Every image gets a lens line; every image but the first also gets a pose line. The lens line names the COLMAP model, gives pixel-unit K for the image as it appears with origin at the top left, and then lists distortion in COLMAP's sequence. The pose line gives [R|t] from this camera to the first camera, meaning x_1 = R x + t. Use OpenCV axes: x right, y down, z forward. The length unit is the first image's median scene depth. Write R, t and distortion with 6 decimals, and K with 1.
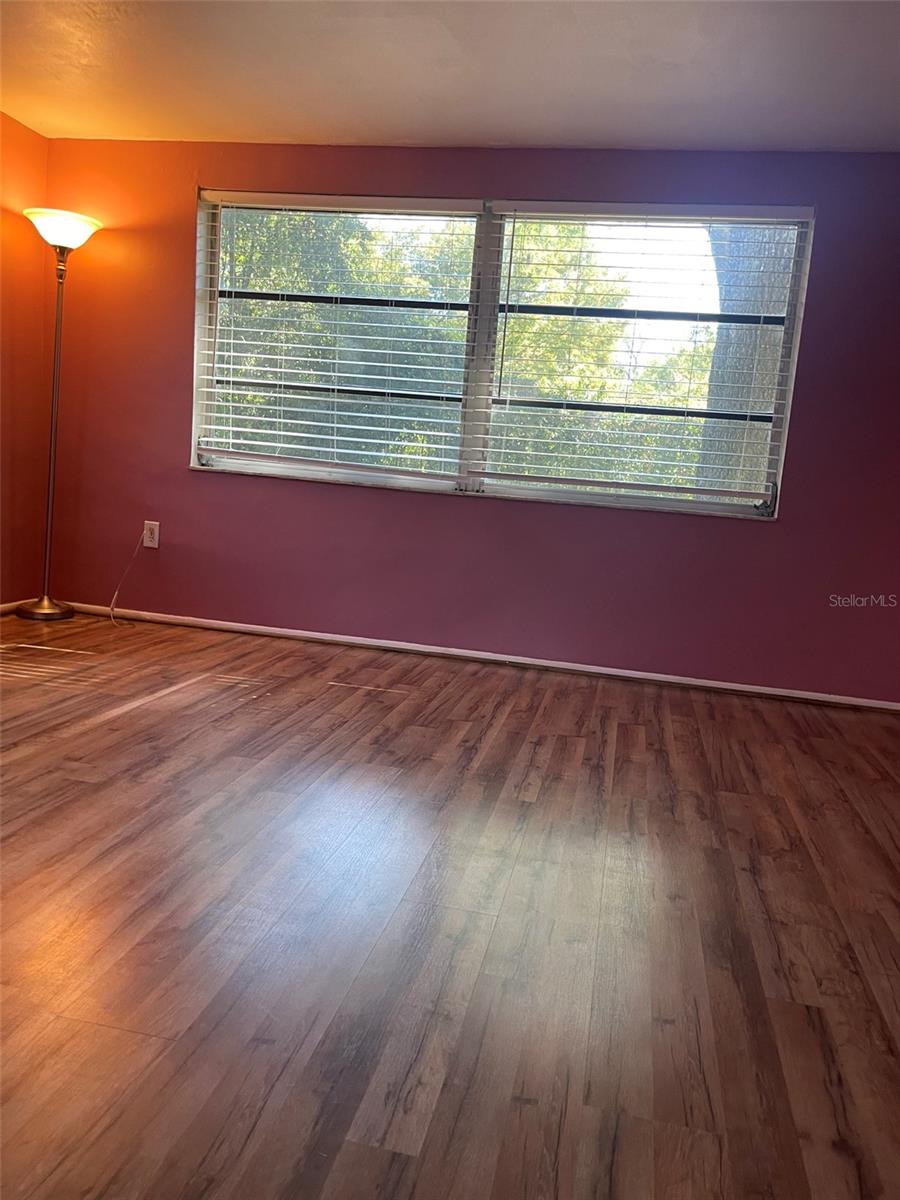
lens RADIAL K [[914.0, 0, 444.4], [0, 914.0, 594.6], [0, 0, 1]] dist [0.030548, -0.010500]
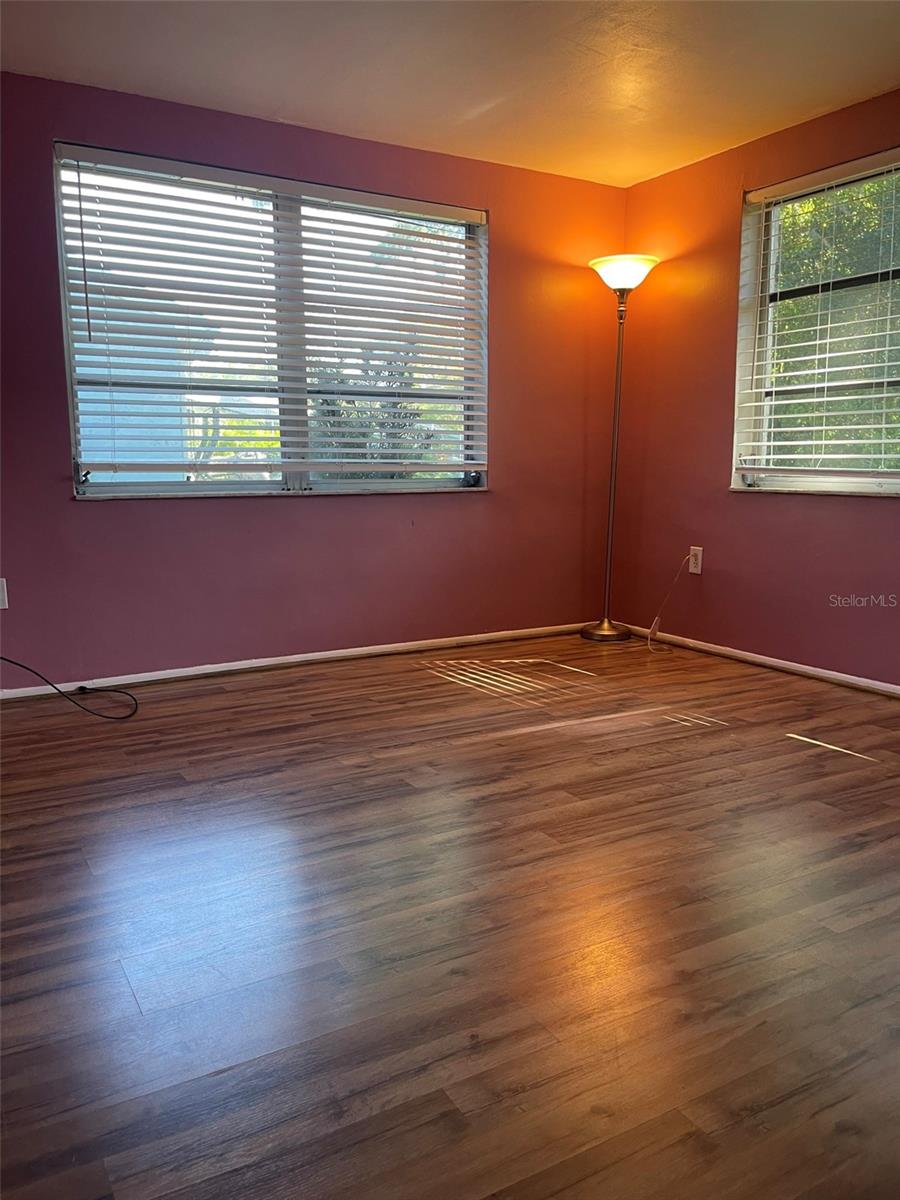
lens RADIAL K [[905.3, 0, 458.5], [0, 905.3, 599.7], [0, 0, 1]] dist [0.064912, -0.086036]
pose [[0.655801, 0.028179, -0.754407, 0.258228], [-0.044223, 0.999021, -0.001127, -0.011427], [0.753637, 0.034101, 0.656405, 0.178270]]
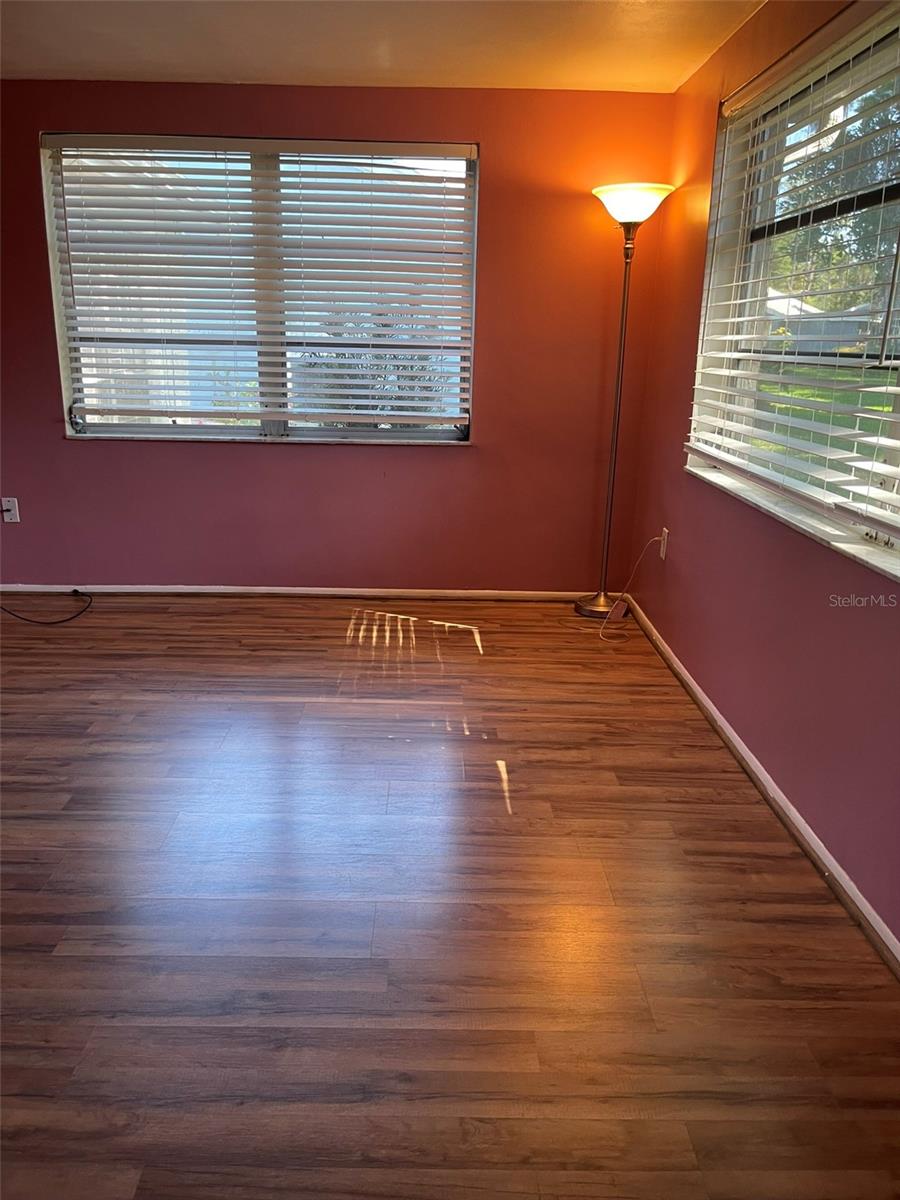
lens RADIAL K [[905.3, 0, 458.5], [0, 905.3, 599.7], [0, 0, 1]] dist [0.064912, -0.086036]
pose [[0.209173, 0.185551, -0.960113, 0.487970], [-0.135794, 0.977831, 0.159391, -0.130263], [0.968404, 0.097038, 0.229732, 0.652145]]
